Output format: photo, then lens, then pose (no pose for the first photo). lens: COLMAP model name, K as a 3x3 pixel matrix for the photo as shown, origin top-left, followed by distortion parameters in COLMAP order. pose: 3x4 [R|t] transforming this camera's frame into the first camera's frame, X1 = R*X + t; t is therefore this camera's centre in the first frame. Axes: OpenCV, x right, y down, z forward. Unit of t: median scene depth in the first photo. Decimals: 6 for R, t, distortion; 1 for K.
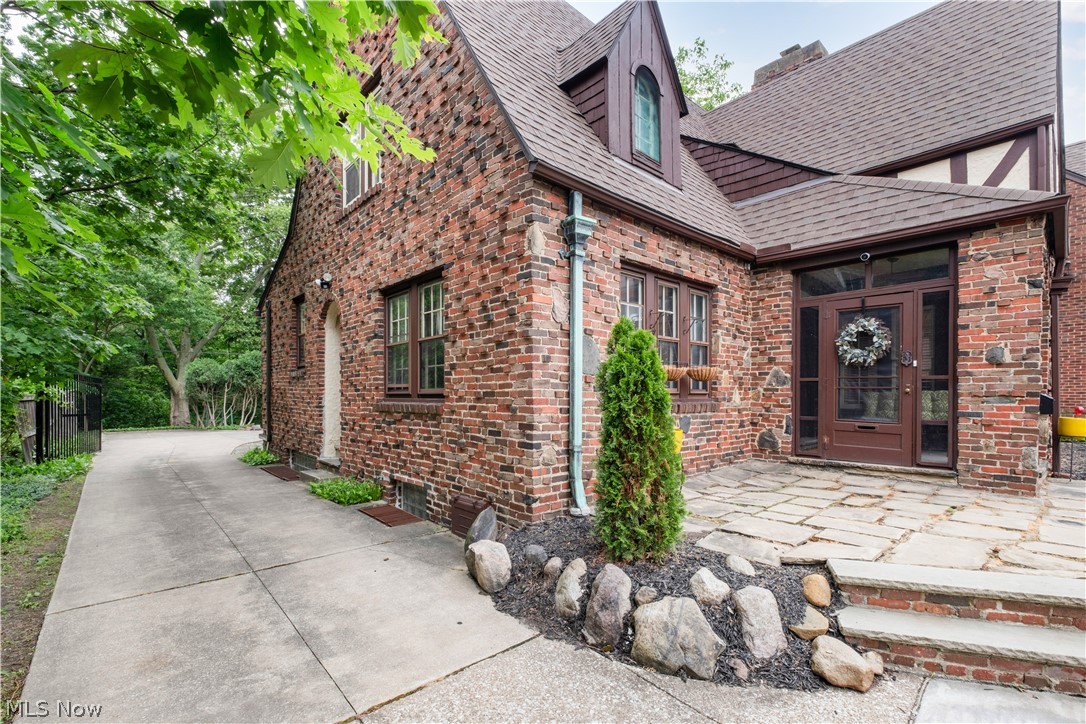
lens RADIAL K [[475.4, 0, 543.6], [0, 475.4, 390.4], [0, 0, 1]] dist [0.004120, -0.003455]
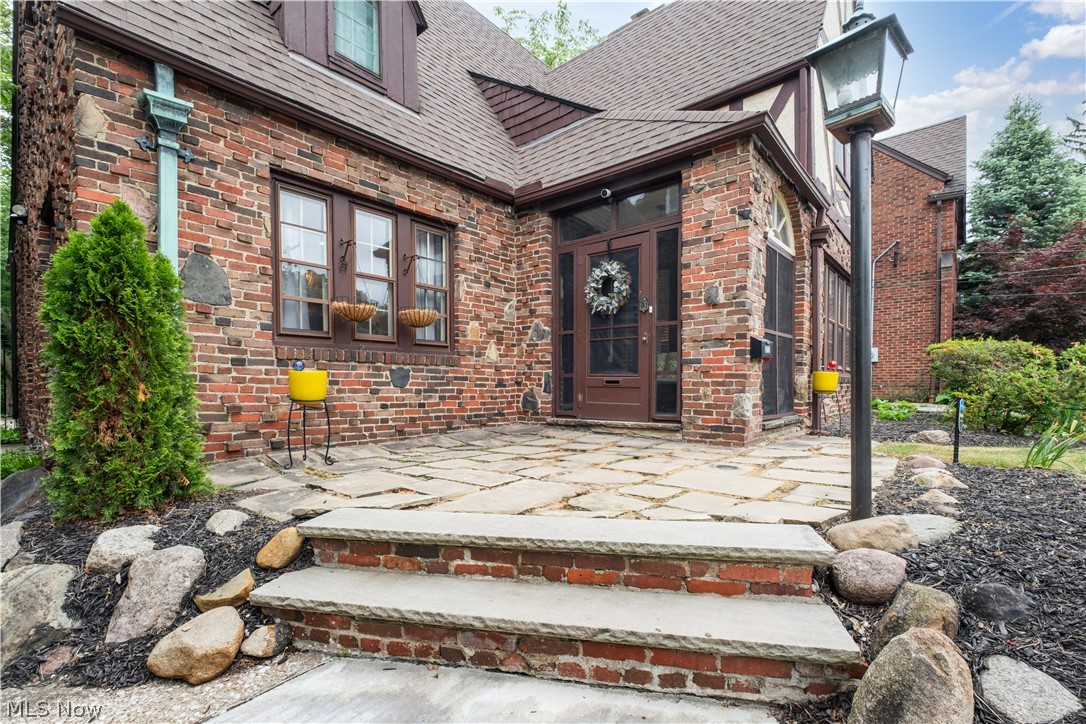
lens RADIAL K [[475.4, 0, 535.1], [0, 475.4, 388.7], [0, 0, 1]] dist [0.004120, -0.003455]
pose [[0.993894, -0.004079, 0.110268, 0.479865], [0.002575, 0.999902, 0.013779, 0.086991], [-0.110313, -0.013411, 0.993806, 0.117424]]
